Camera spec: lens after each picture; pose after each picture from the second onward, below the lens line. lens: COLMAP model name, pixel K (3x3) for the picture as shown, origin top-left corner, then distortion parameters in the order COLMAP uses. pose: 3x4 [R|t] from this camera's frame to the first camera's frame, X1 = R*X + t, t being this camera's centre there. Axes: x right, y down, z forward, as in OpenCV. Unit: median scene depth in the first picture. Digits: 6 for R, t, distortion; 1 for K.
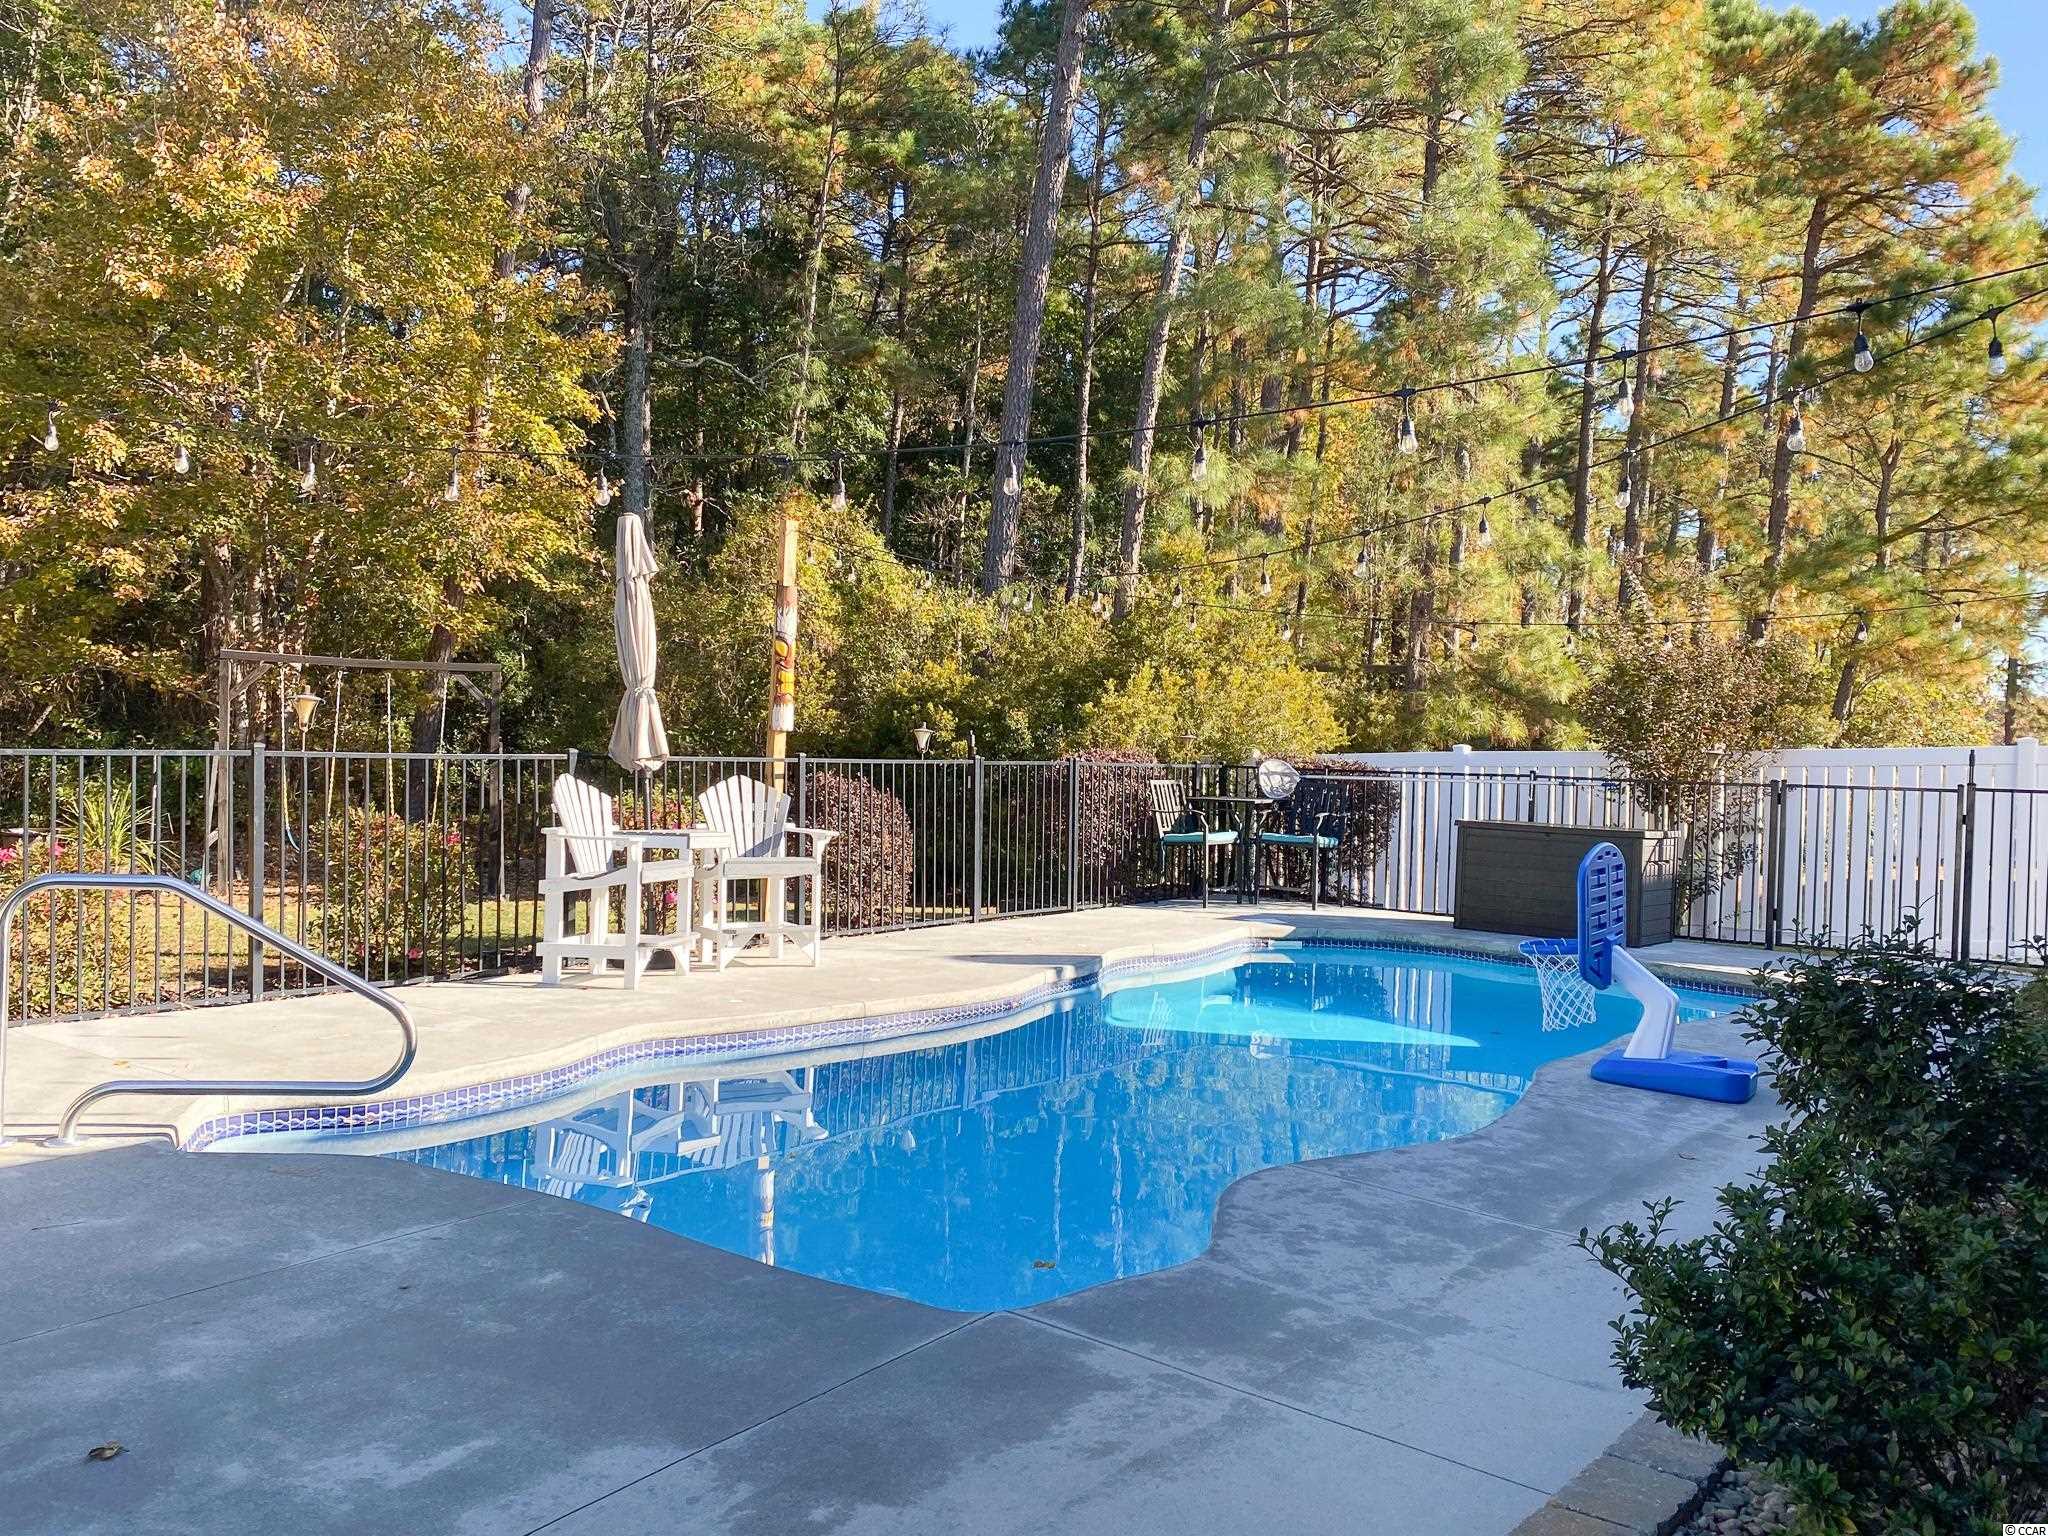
lens RADIAL K [[1607.0, 0, 1024.0], [0, 1607.0, 768.0], [0, 0, 1]] dist [0.062556, -0.076911]
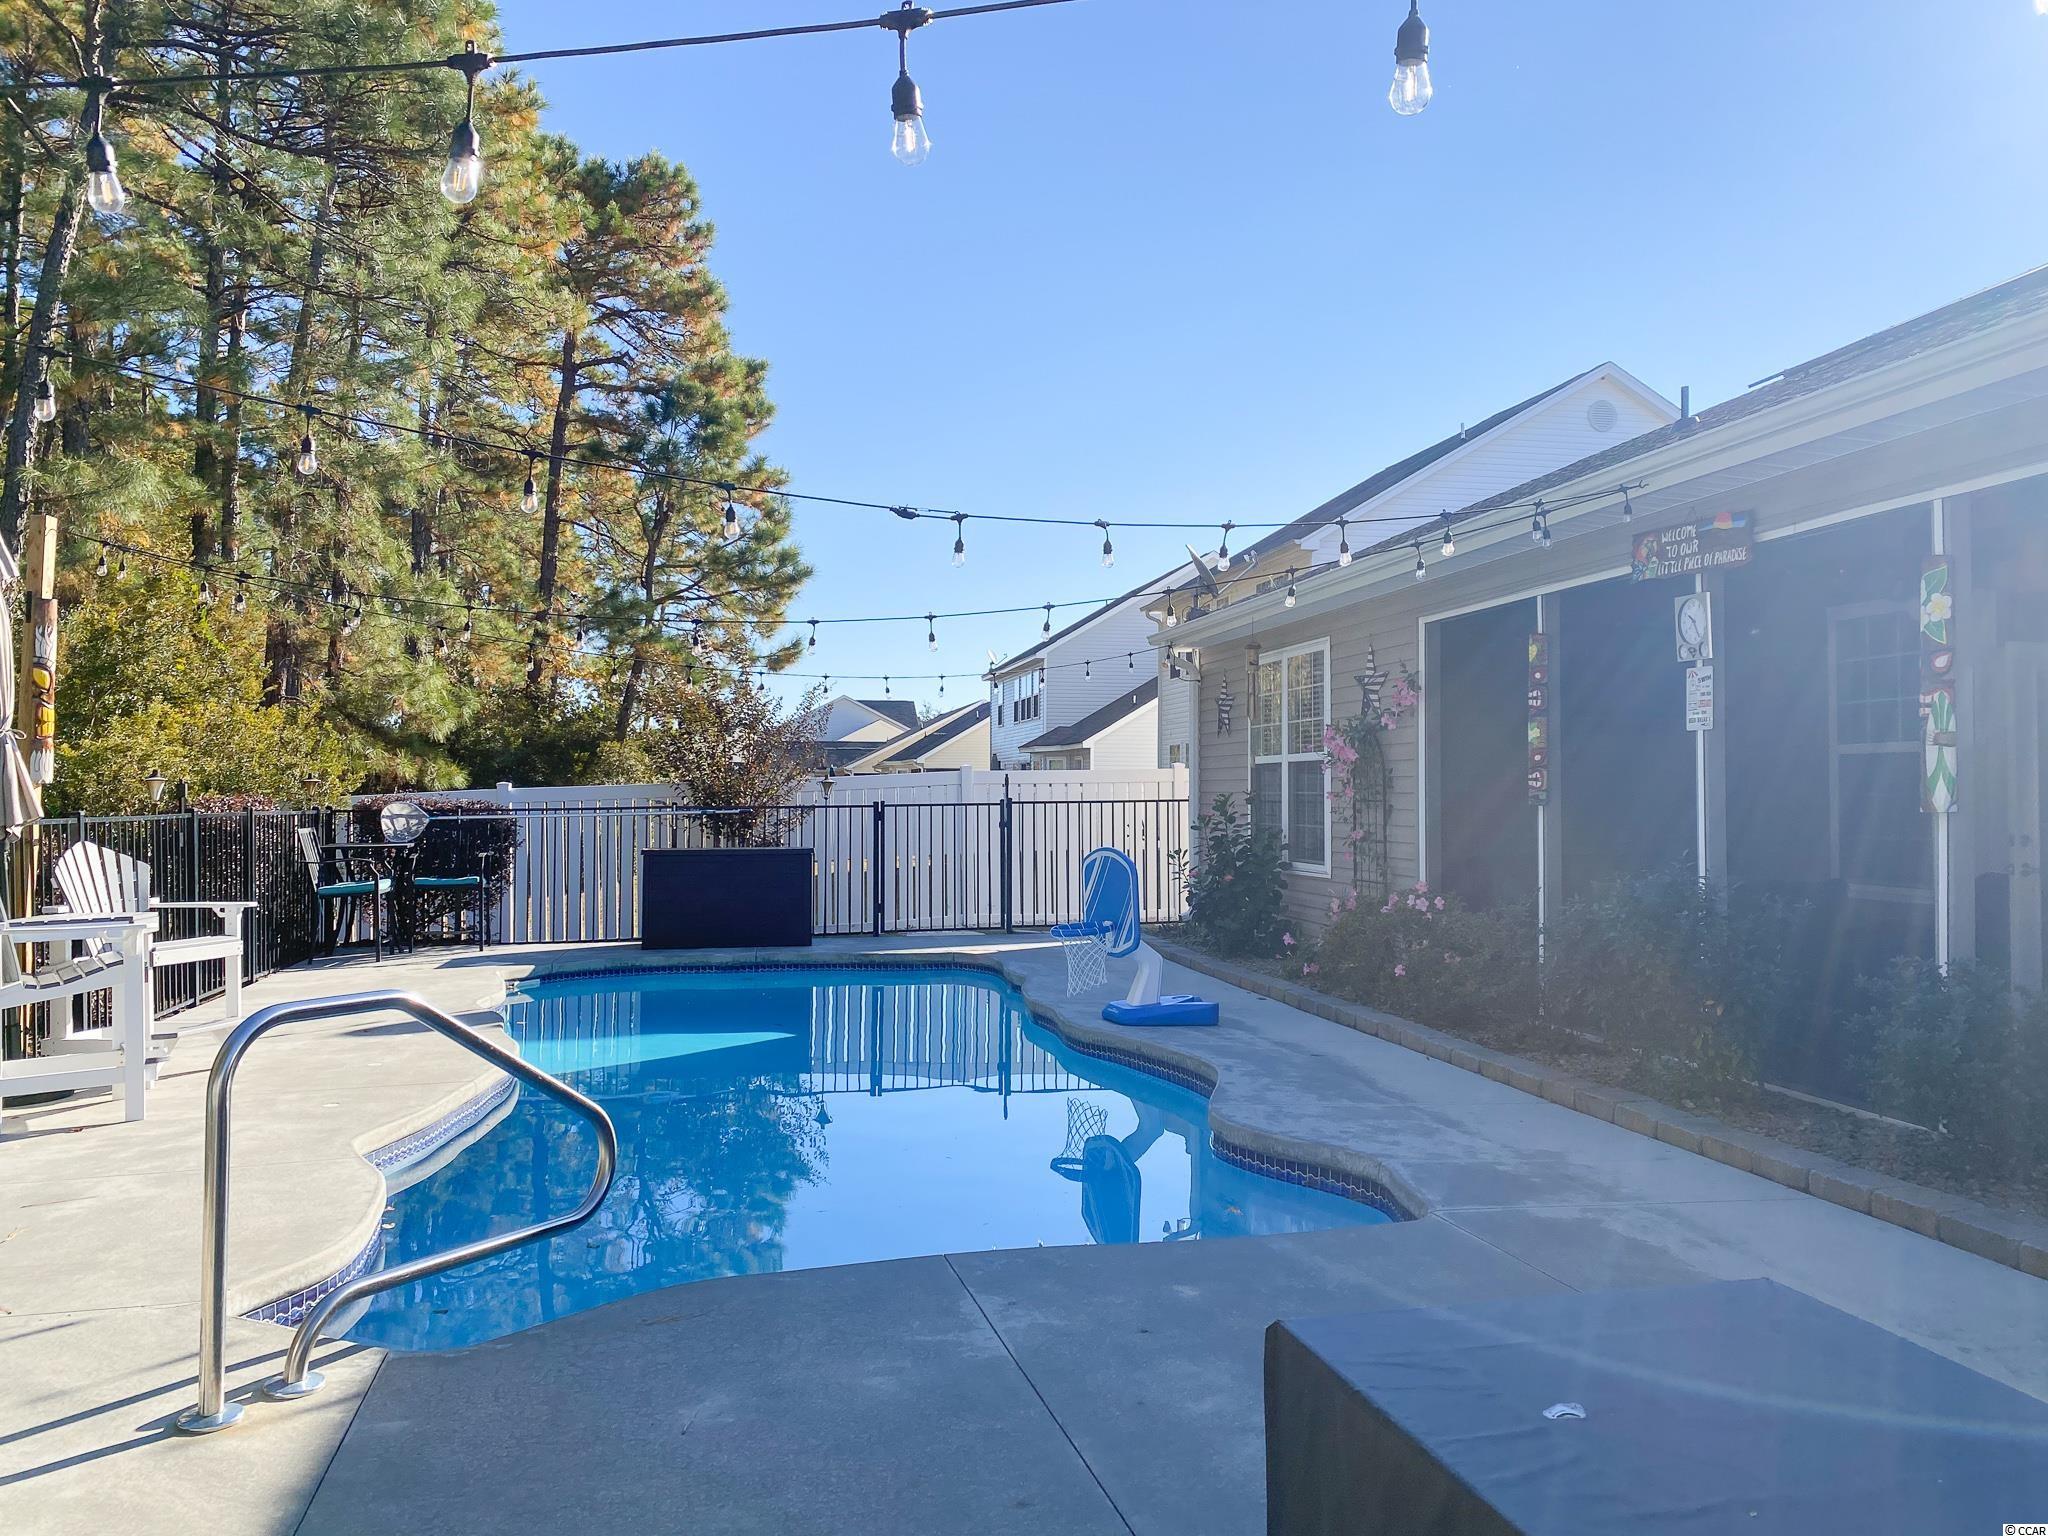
lens RADIAL K [[1556.5, 0, 1018.2], [0, 1556.5, 756.9], [0, 0, 1]] dist [0.010215, -0.002664]
pose [[0.649356, -0.013546, 0.760364, -0.306544], [0.037291, 0.999206, -0.014045, -0.004950], [-0.759569, 0.037475, 0.649346, 0.114700]]
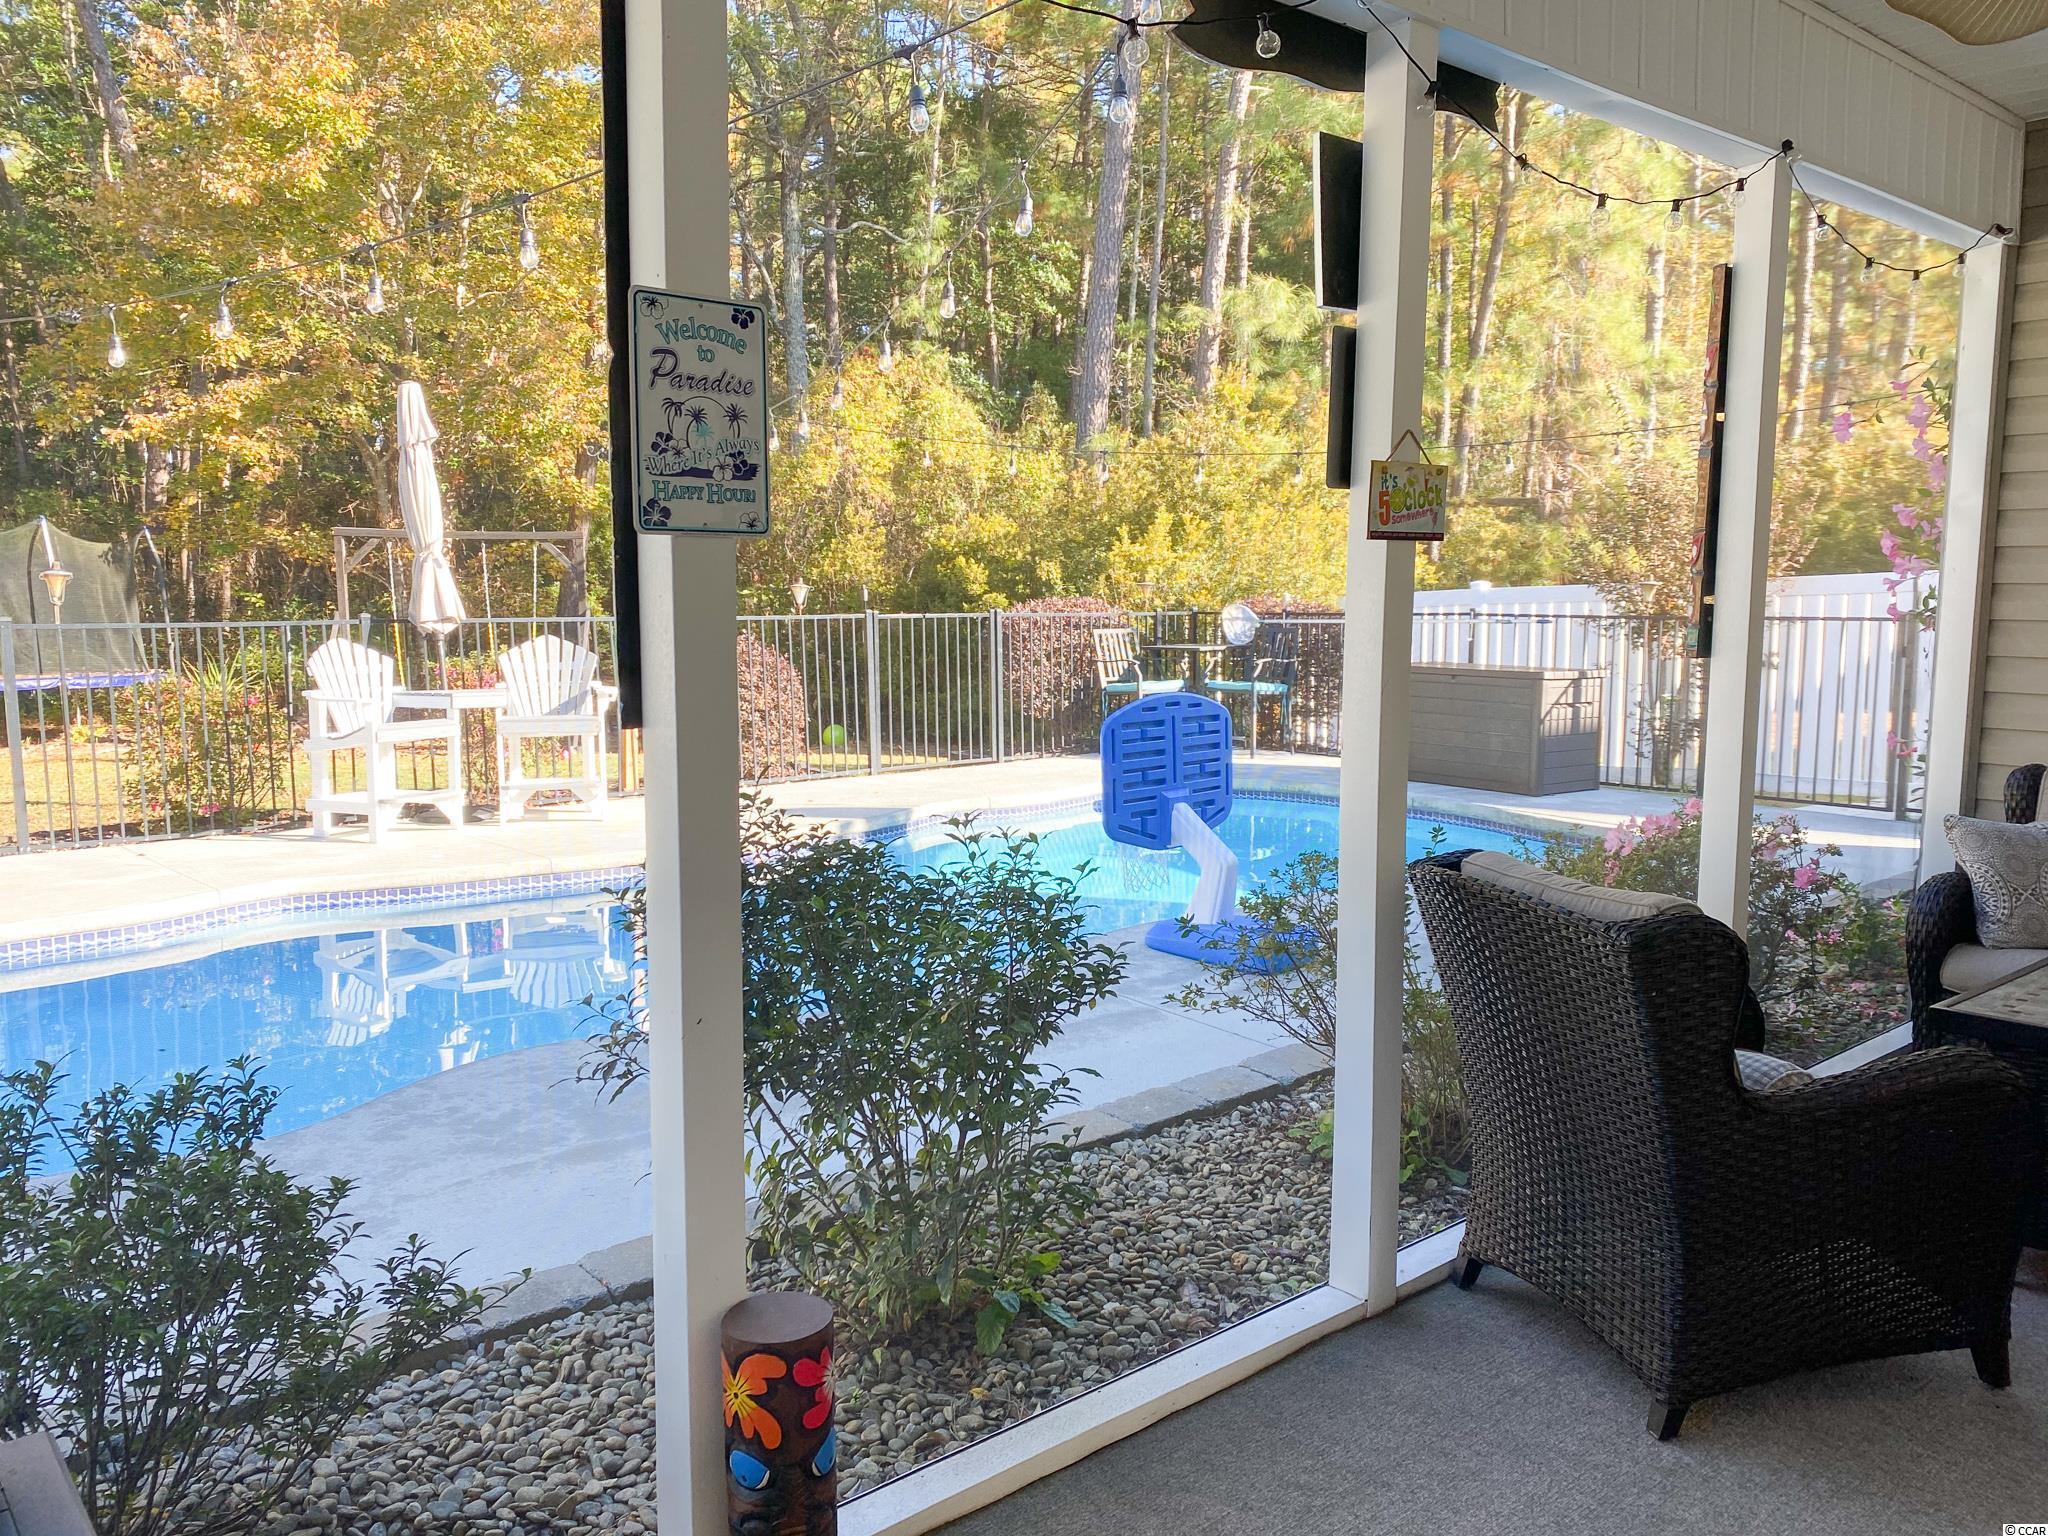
lens RADIAL K [[1550.4, 0, 1032.9], [0, 1550.4, 761.5], [0, 0, 1]] dist [0.075456, -0.129954]
pose [[0.981402, -0.007426, -0.191818, 0.212823], [0.025029, 0.995671, 0.089512, 0.002049], [0.190323, -0.092648, 0.977340, 0.053635]]
